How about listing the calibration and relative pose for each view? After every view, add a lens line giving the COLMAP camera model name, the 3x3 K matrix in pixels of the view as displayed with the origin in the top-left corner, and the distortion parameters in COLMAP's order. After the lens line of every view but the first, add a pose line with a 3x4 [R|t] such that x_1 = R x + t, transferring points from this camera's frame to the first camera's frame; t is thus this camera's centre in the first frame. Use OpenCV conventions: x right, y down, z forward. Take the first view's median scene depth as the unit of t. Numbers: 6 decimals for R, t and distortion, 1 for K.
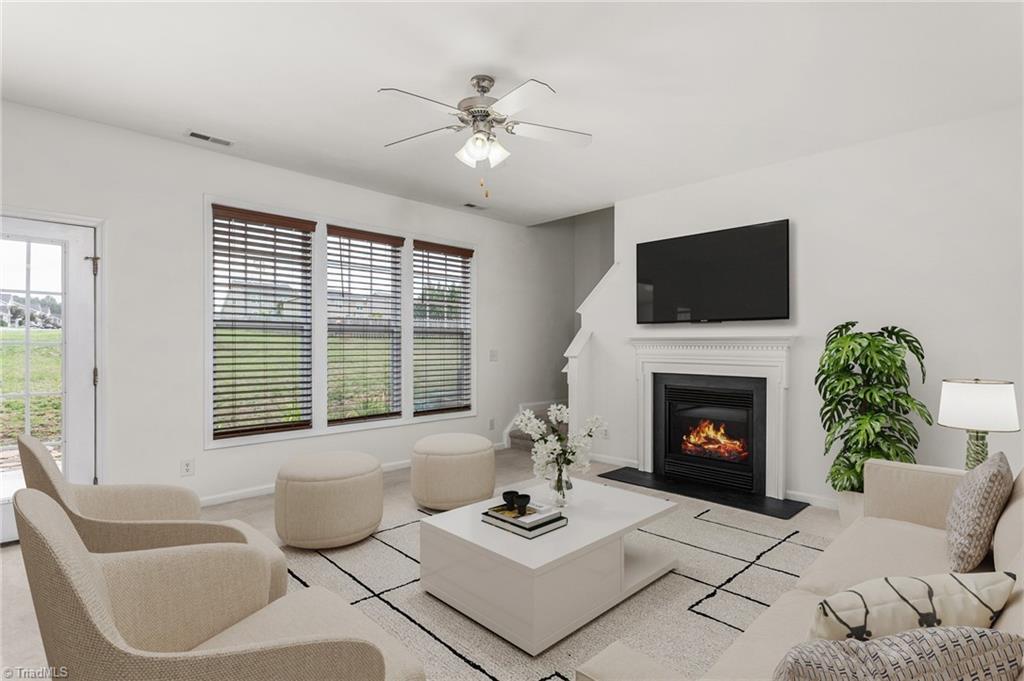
lens RADIAL K [[499.2, 0, 520.9], [0, 499.2, 349.0], [0, 0, 1]] dist [0.004773, -0.000049]
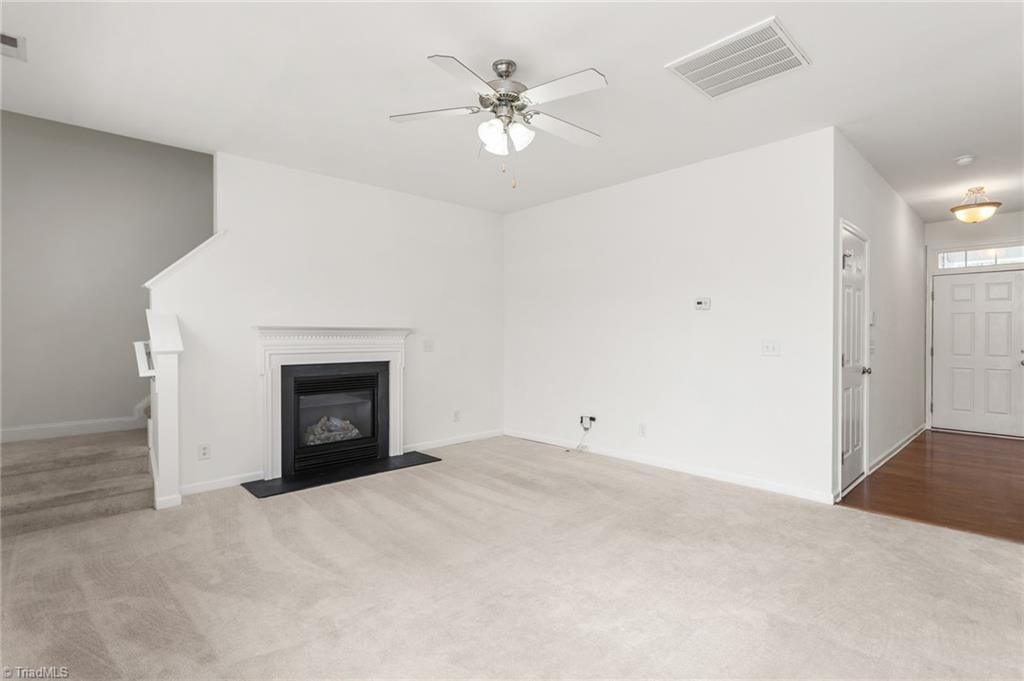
lens RADIAL K [[499.2, 0, 486.0], [0, 499.2, 332.8], [0, 0, 1]] dist [0.004773, -0.000049]
pose [[0.062460, -0.001411, 0.998046, -0.606993], [0.007920, 0.999968, 0.000918, -0.009516], [-0.998016, 0.007847, 0.062469, 0.569403]]
